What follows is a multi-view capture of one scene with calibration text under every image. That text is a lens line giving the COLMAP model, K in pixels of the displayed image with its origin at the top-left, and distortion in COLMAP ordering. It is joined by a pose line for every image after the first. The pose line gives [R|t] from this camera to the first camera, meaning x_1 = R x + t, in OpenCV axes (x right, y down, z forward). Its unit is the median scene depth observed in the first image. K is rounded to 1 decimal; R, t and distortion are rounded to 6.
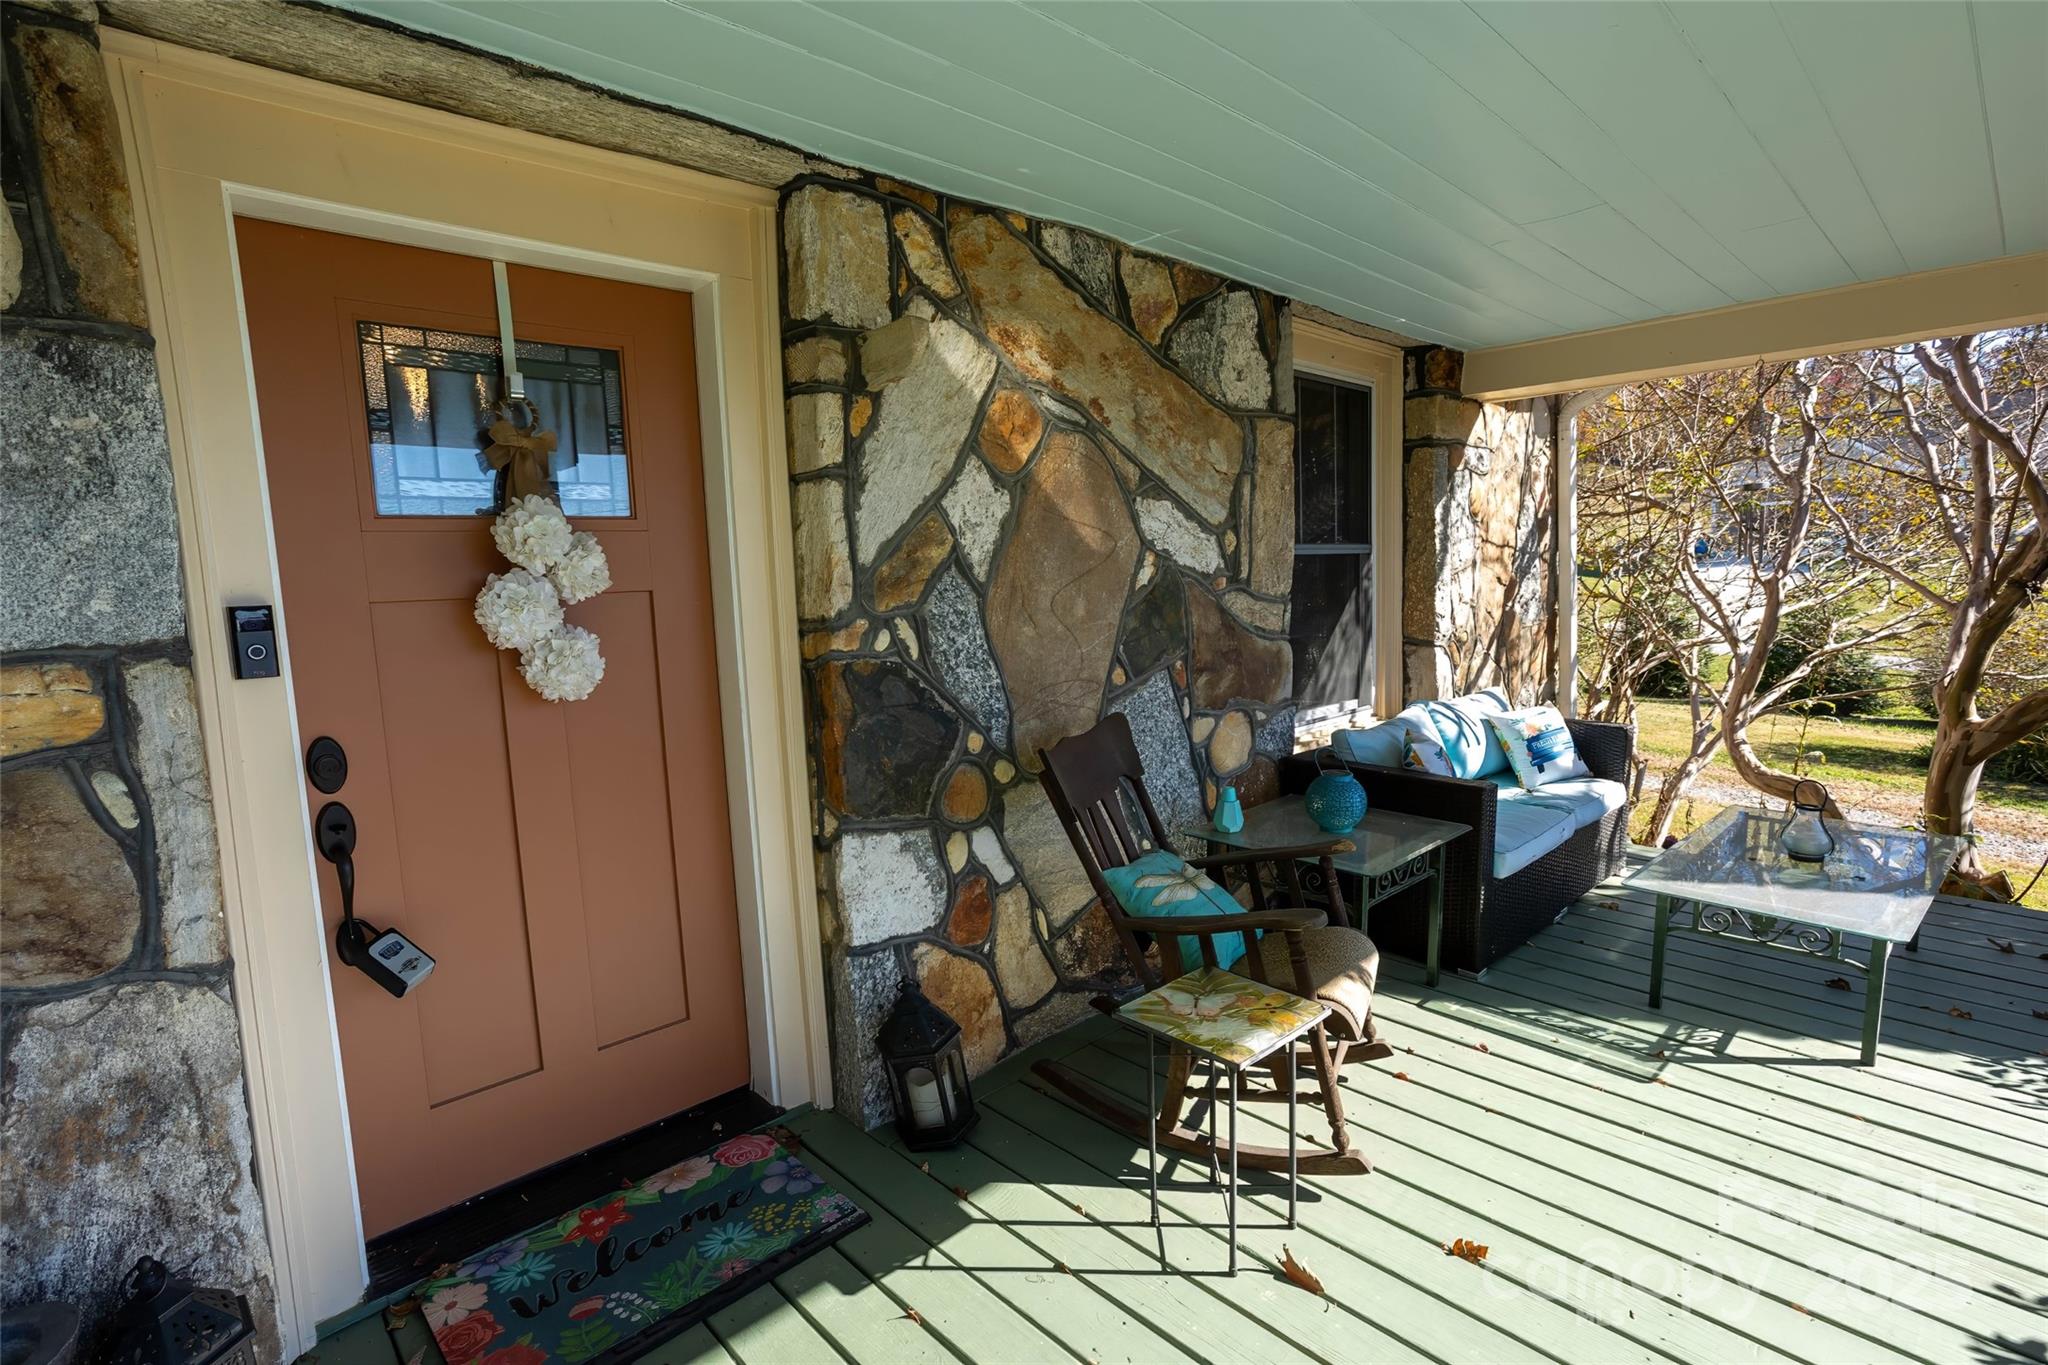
lens RADIAL K [[984.5, 0, 1014.6], [0, 984.5, 691.4], [0, 0, 1]] dist [-0.013542, -0.000130]
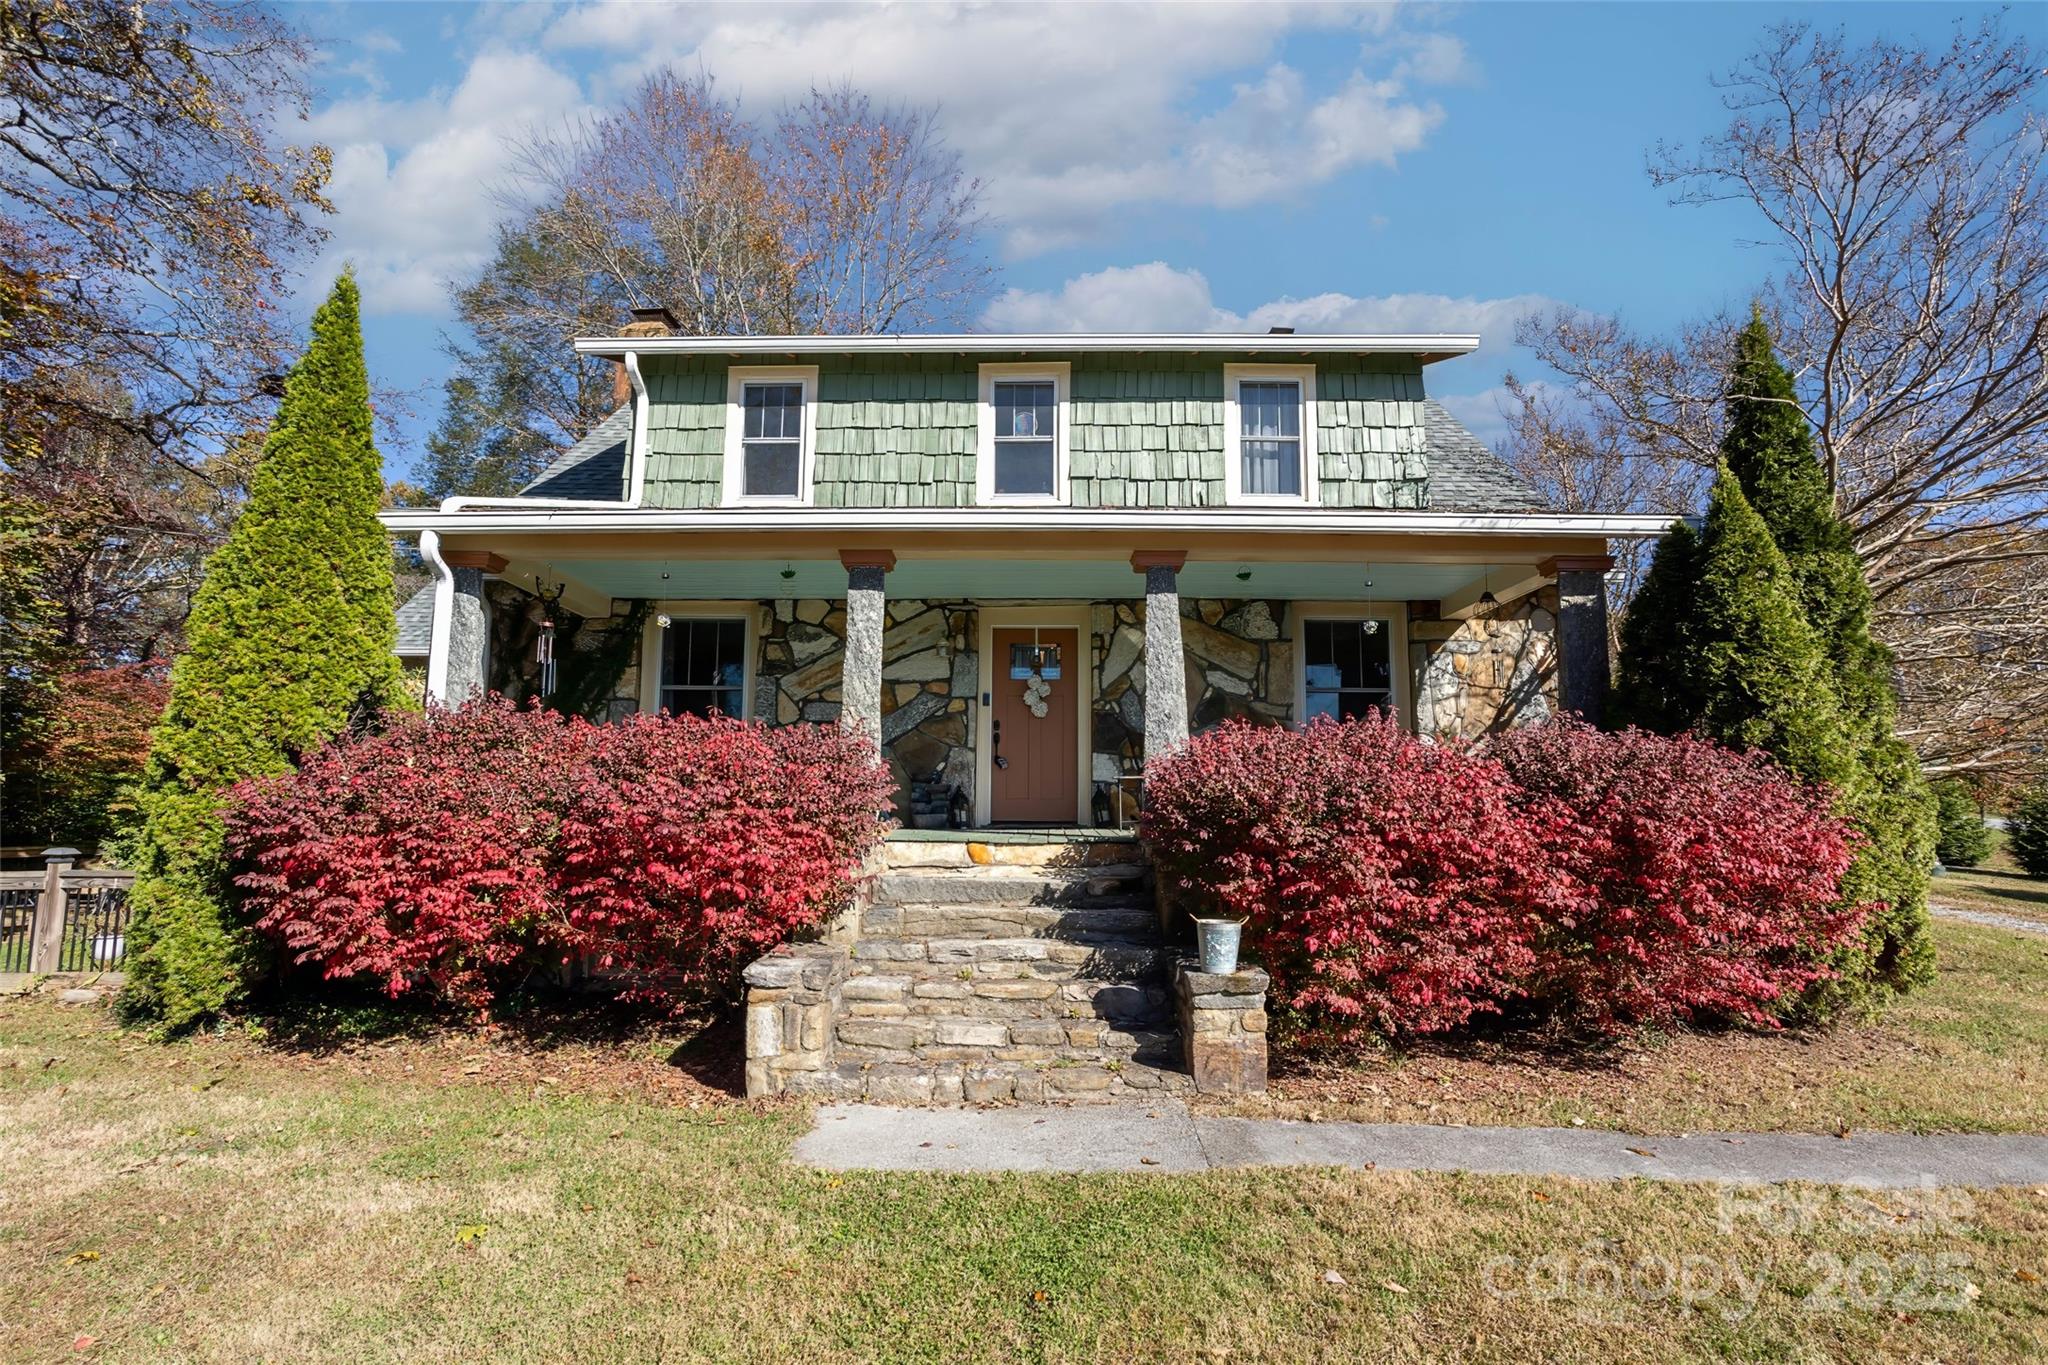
lens RADIAL K [[984.5, 0, 1009.4], [0, 984.5, 680.4], [0, 0, 1]] dist [-0.013542, -0.000130]
pose [[0.728827, -0.029187, -0.684075, 2.360138], [-0.112160, 0.980506, -0.161332, 0.542811], [0.675449, 0.194309, 0.711346, -2.194736]]
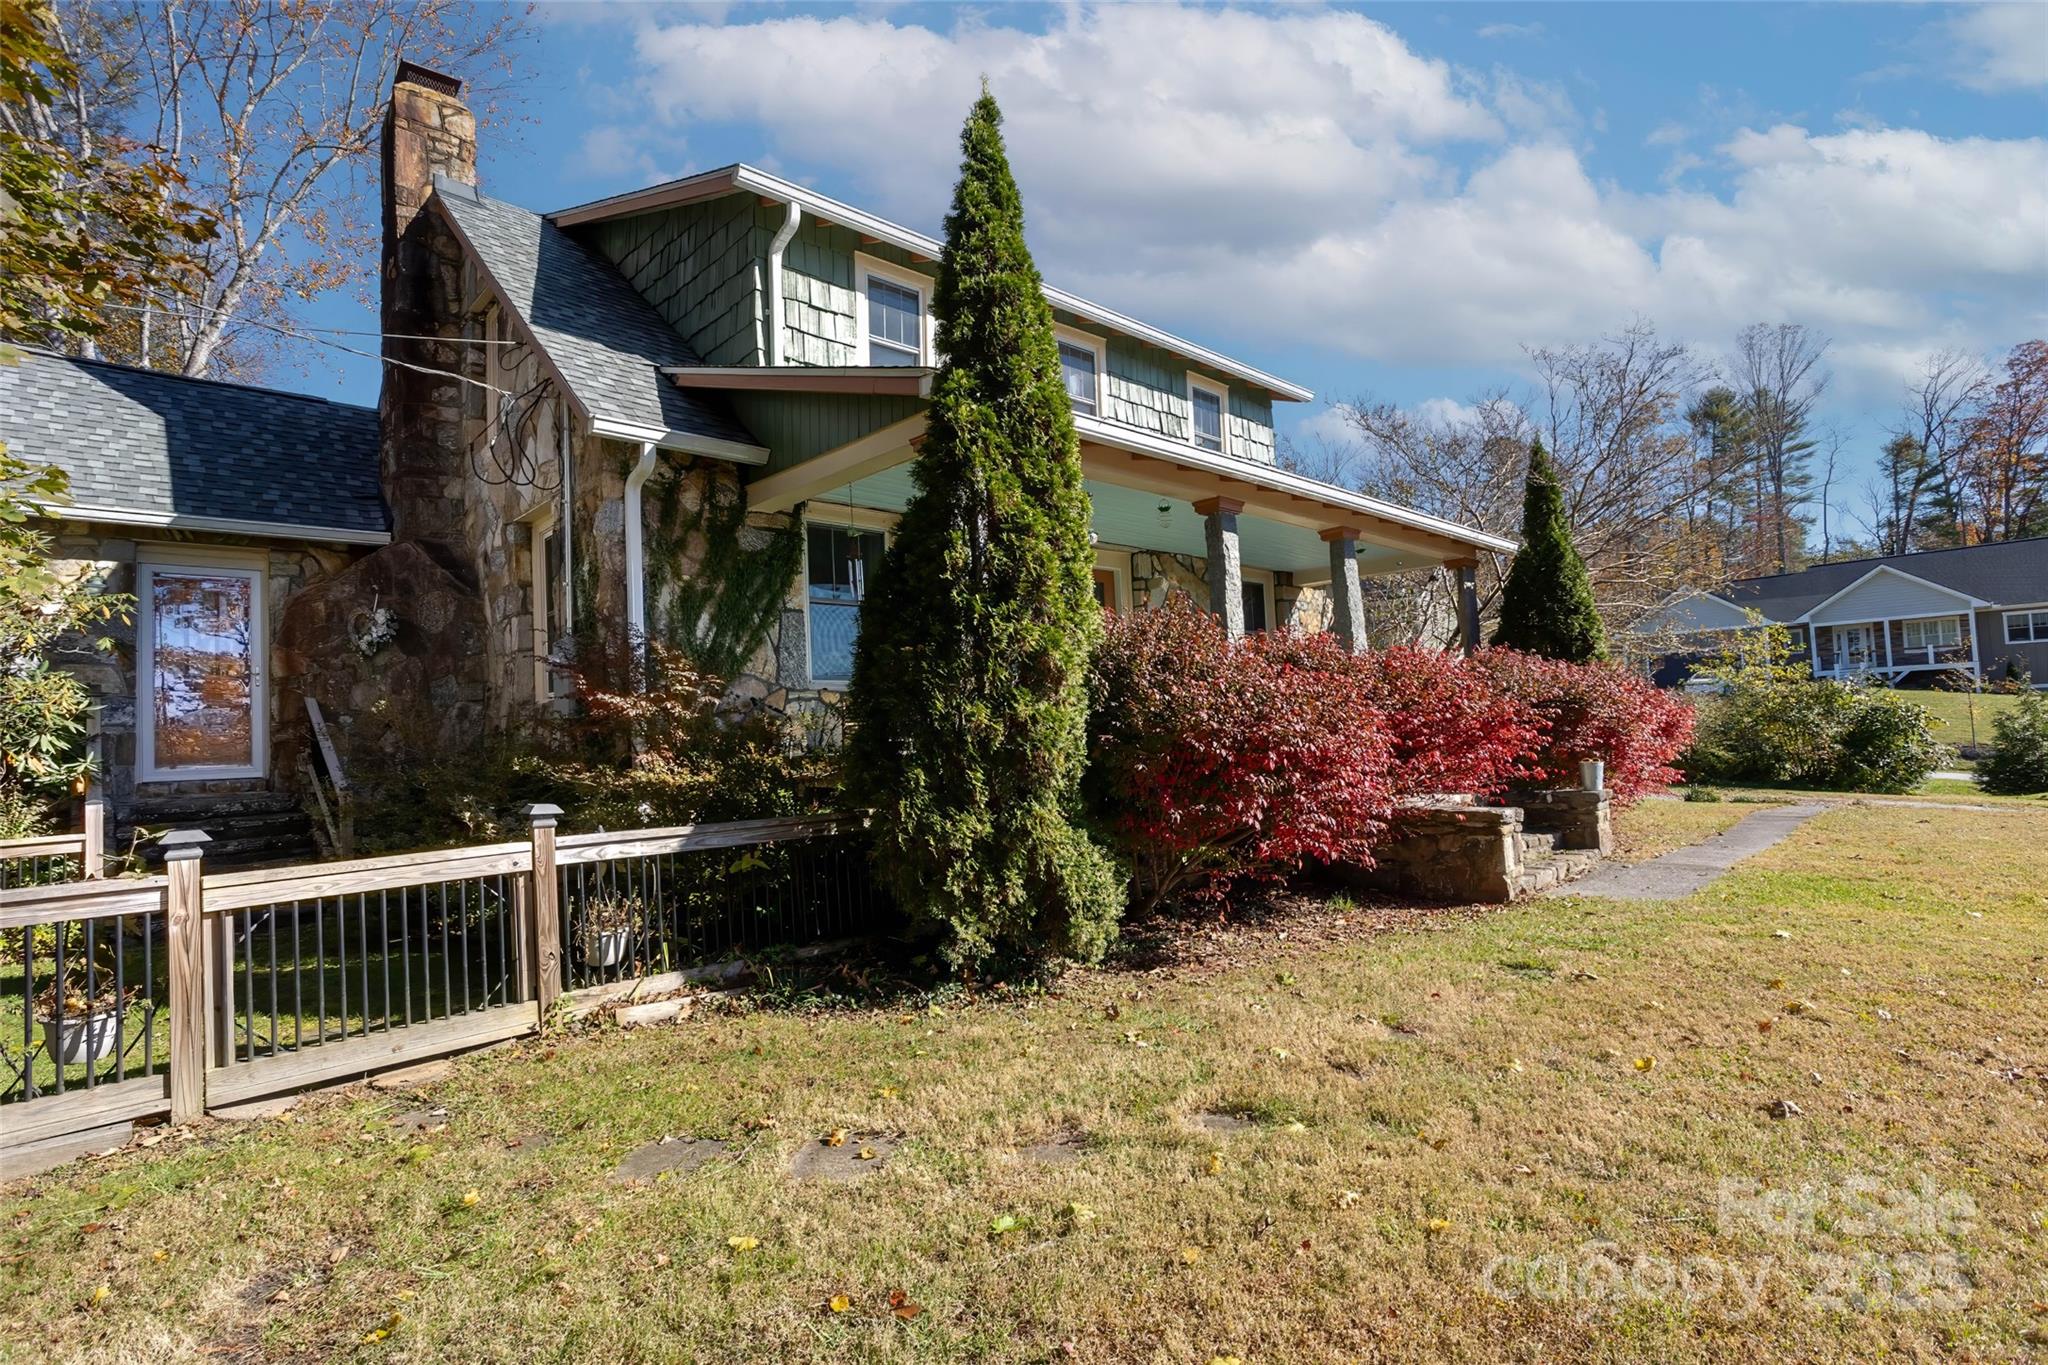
lens RADIAL K [[984.5, 0, 1022.9], [0, 984.5, 678.1], [0, 0, 1]] dist [-0.013542, -0.000130]
pose [[0.999843, 0.014865, 0.009615, -0.816200], [-0.013193, 0.987783, -0.155278, 0.926533], [-0.011806, 0.155127, 0.987824, -3.877326]]
